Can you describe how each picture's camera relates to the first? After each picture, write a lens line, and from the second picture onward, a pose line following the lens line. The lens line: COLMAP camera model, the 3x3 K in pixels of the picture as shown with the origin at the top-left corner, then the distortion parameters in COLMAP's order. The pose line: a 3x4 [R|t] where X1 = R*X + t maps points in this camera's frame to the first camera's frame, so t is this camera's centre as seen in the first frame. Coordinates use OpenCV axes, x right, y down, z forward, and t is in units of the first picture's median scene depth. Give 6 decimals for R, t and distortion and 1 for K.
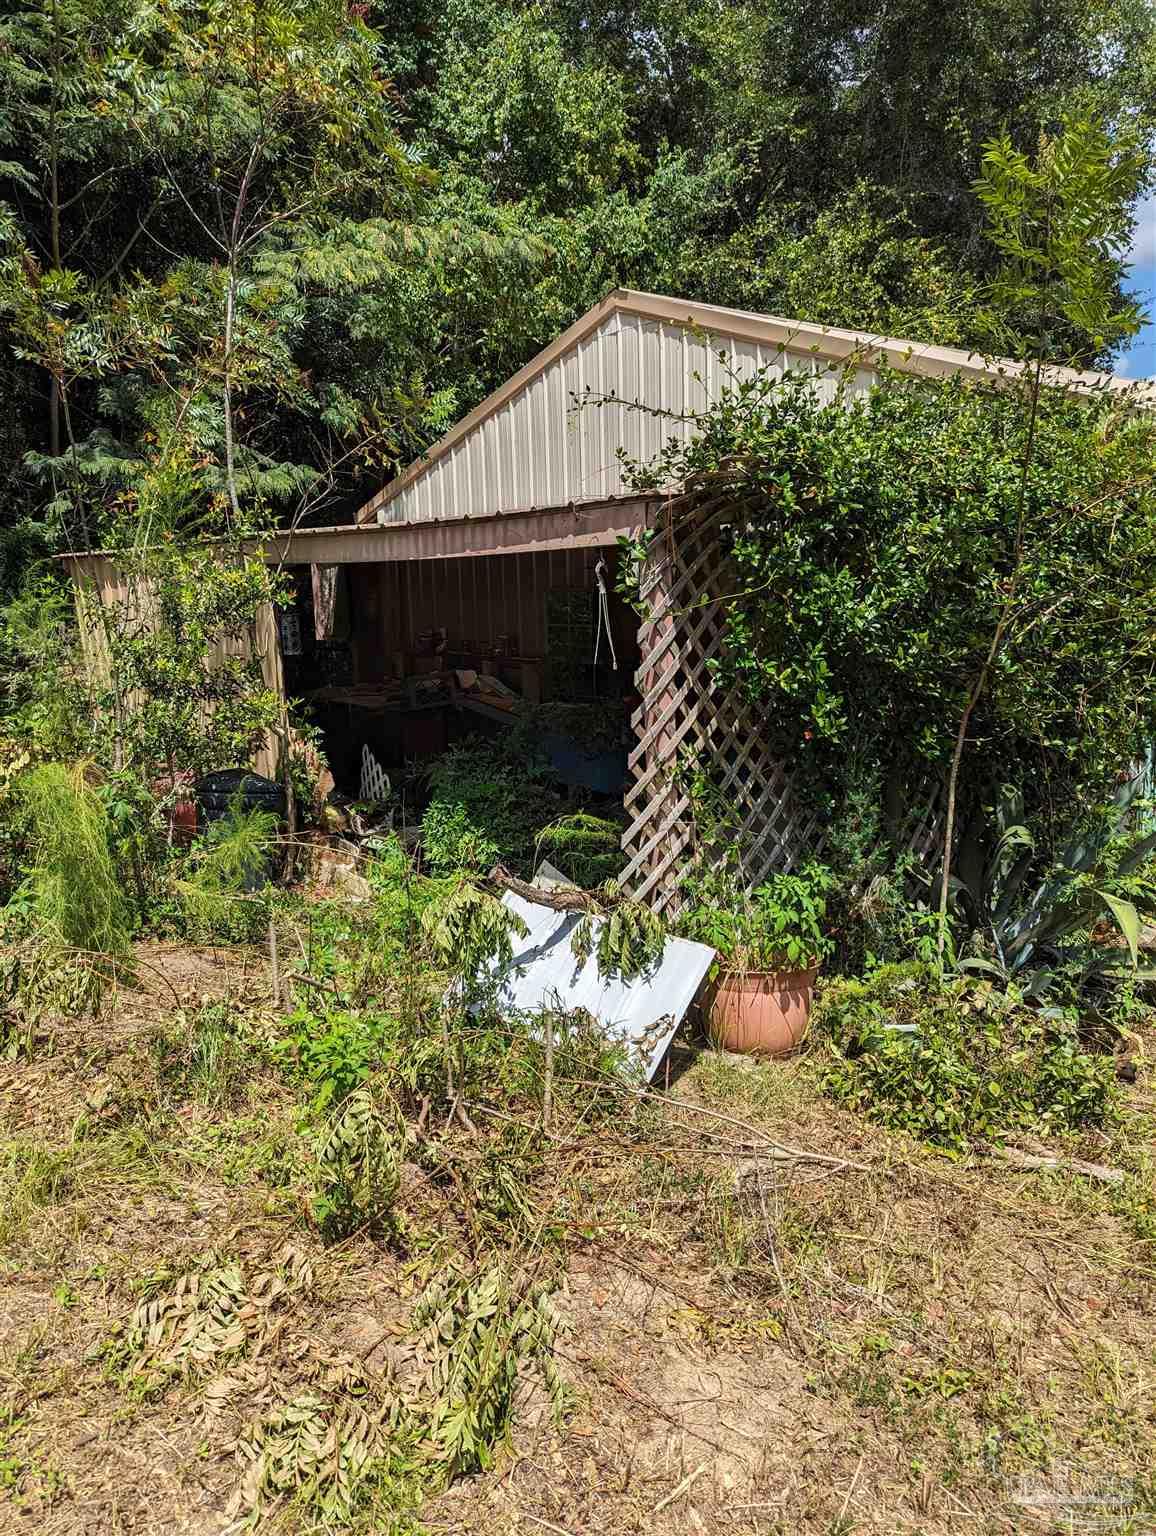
lens RADIAL K [[1092.8, 0, 579.7], [0, 1092.8, 765.3], [0, 0, 1]] dist [0.032209, 0.000704]
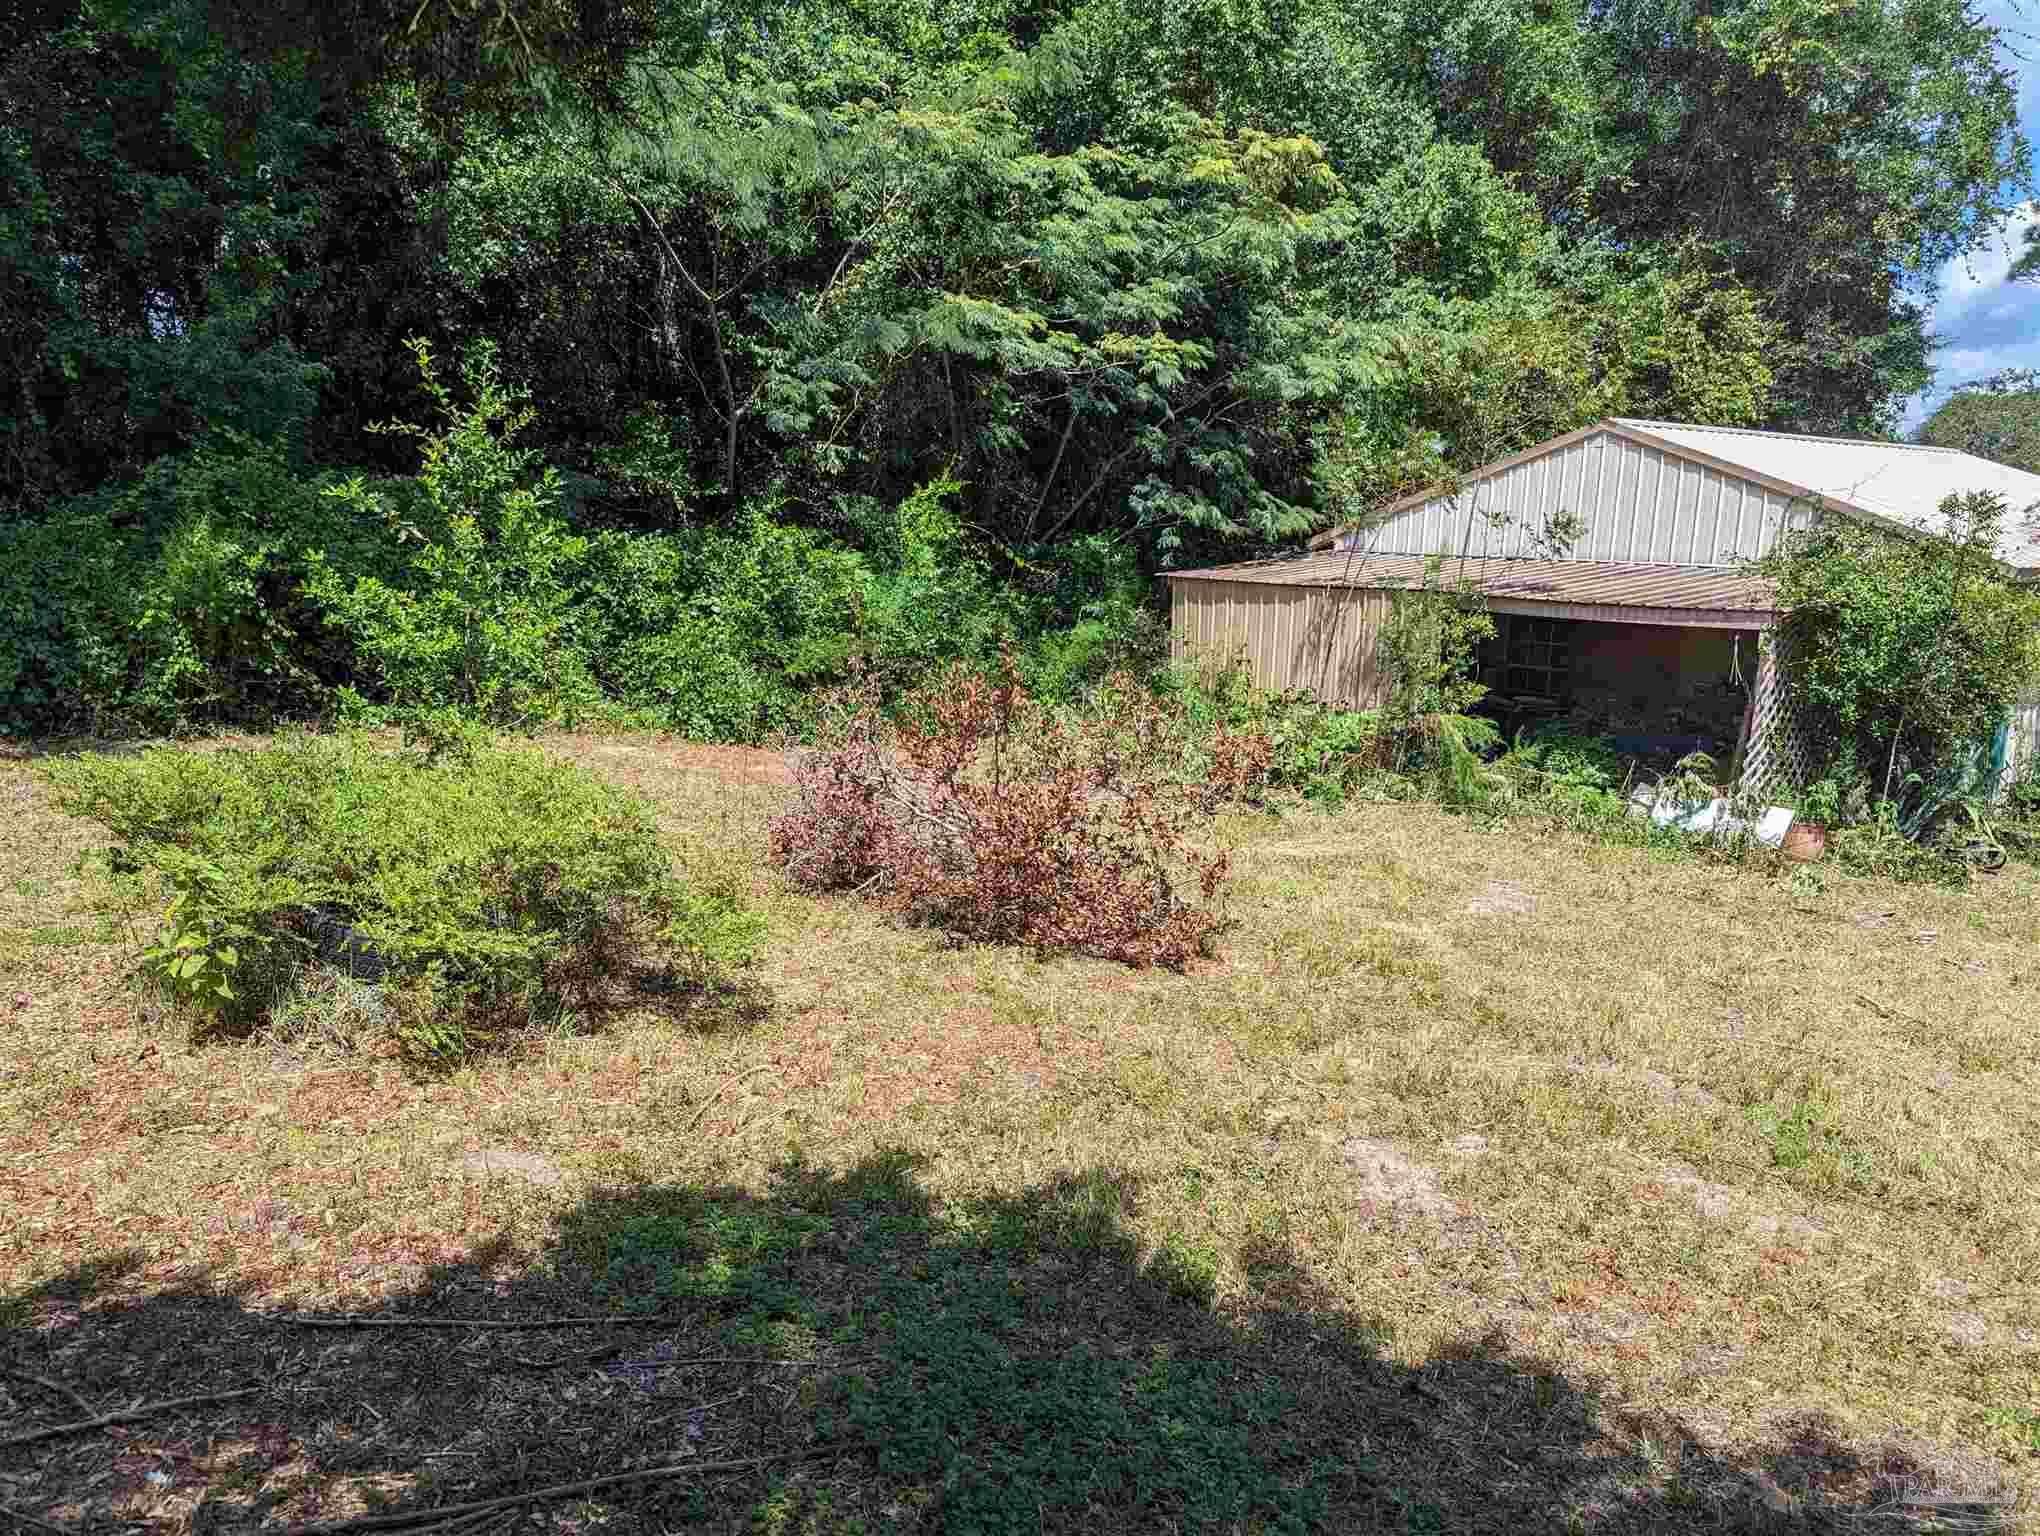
lens RADIAL K [[1422.5, 0, 1013.8], [0, 1422.5, 794.8], [0, 0, 1]] dist [0.028994, -0.031058]
pose [[0.996363, 0.063415, -0.056920, -1.195554], [-0.062412, 0.997865, 0.019239, 0.159612], [0.058019, -0.015617, 0.998193, -1.872971]]
